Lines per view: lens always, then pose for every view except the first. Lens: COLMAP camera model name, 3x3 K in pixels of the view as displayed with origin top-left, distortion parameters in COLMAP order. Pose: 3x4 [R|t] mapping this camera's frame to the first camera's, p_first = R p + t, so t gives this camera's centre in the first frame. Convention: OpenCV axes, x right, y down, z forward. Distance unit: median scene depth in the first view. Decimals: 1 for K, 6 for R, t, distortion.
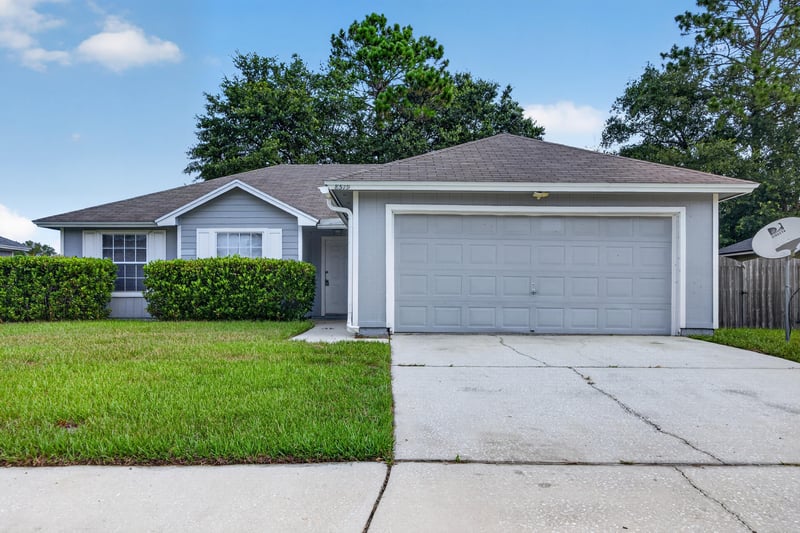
lens RADIAL K [[576.8, 0, 400.1], [0, 576.8, 288.9], [0, 0, 1]] dist [-0.010332, 0.010172]
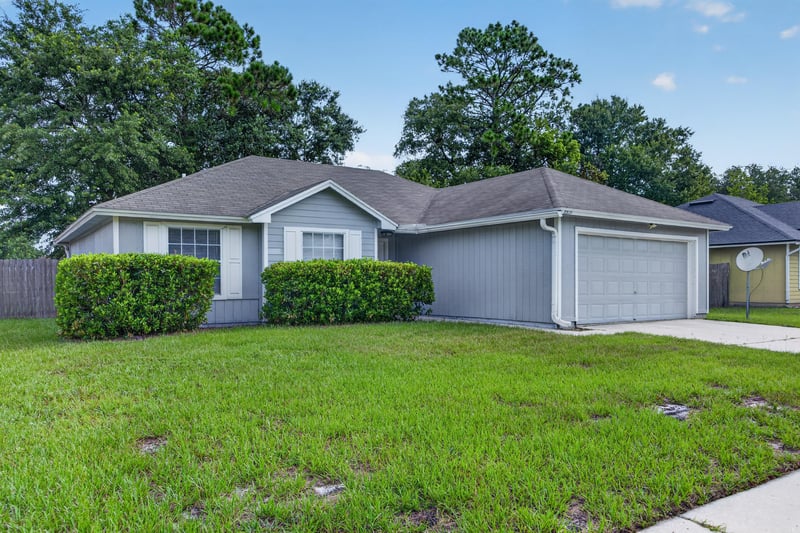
lens RADIAL K [[576.8, 0, 400.1], [0, 576.8, 288.9], [0, 0, 1]] dist [-0.010332, 0.010172]
pose [[0.823835, -0.011503, 0.566713, -0.744500], [0.000234, 0.999801, 0.019953, -0.021998], [-0.566830, -0.016306, 0.823673, 0.113416]]
